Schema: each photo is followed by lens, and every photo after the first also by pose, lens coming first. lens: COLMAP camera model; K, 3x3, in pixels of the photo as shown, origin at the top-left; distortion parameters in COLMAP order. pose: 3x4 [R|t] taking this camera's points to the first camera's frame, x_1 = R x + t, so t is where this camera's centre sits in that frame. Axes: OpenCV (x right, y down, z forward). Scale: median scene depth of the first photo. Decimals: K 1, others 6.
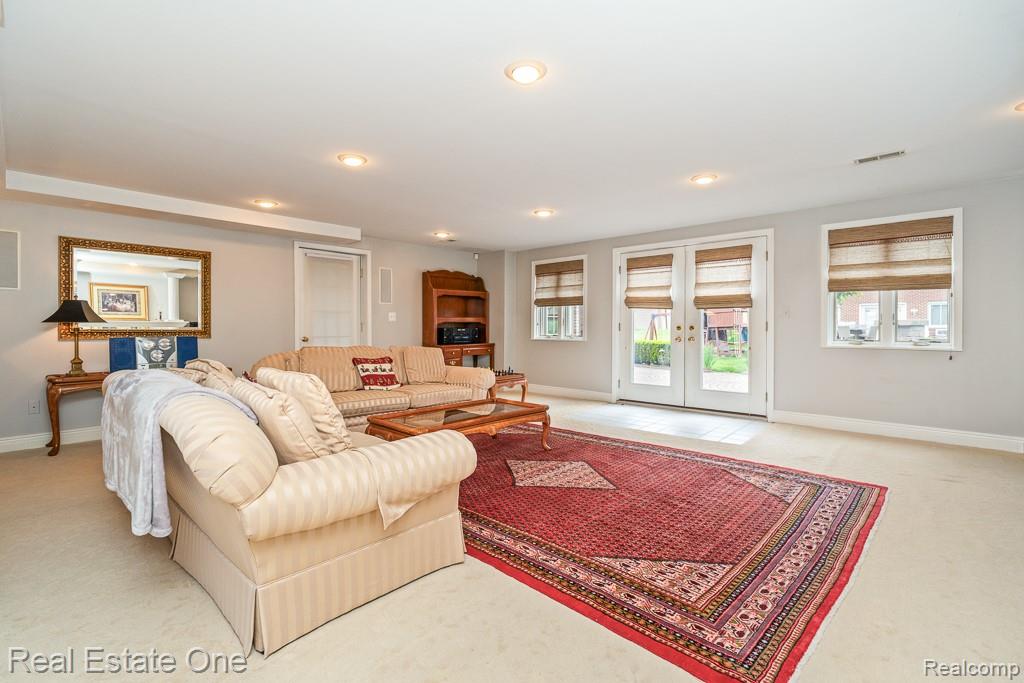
lens RADIAL K [[459.7, 0, 513.8], [0, 459.7, 326.9], [0, 0, 1]] dist [0.000545, 0.000853]
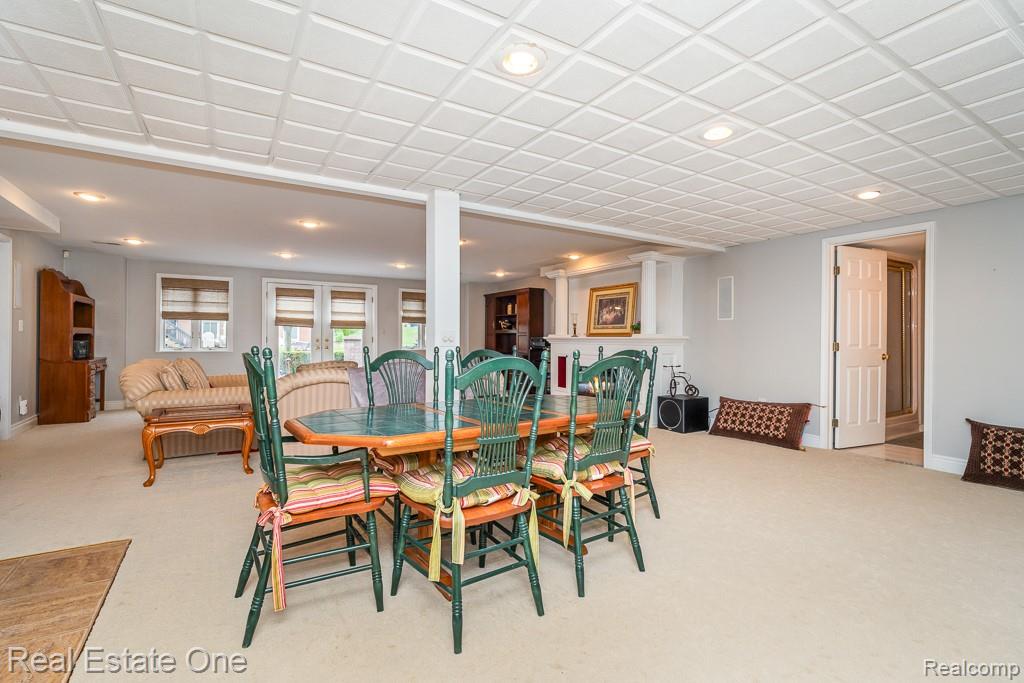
lens RADIAL K [[473.7, 0, 512.0], [0, 473.7, 341.5], [0, 0, 1]] dist [0.004327, 0.000530]
pose [[0.273982, -0.003538, 0.961728, -0.949796], [-0.005674, 0.999970, 0.005295, -0.006724], [-0.961718, -0.006907, 0.273954, -0.013721]]
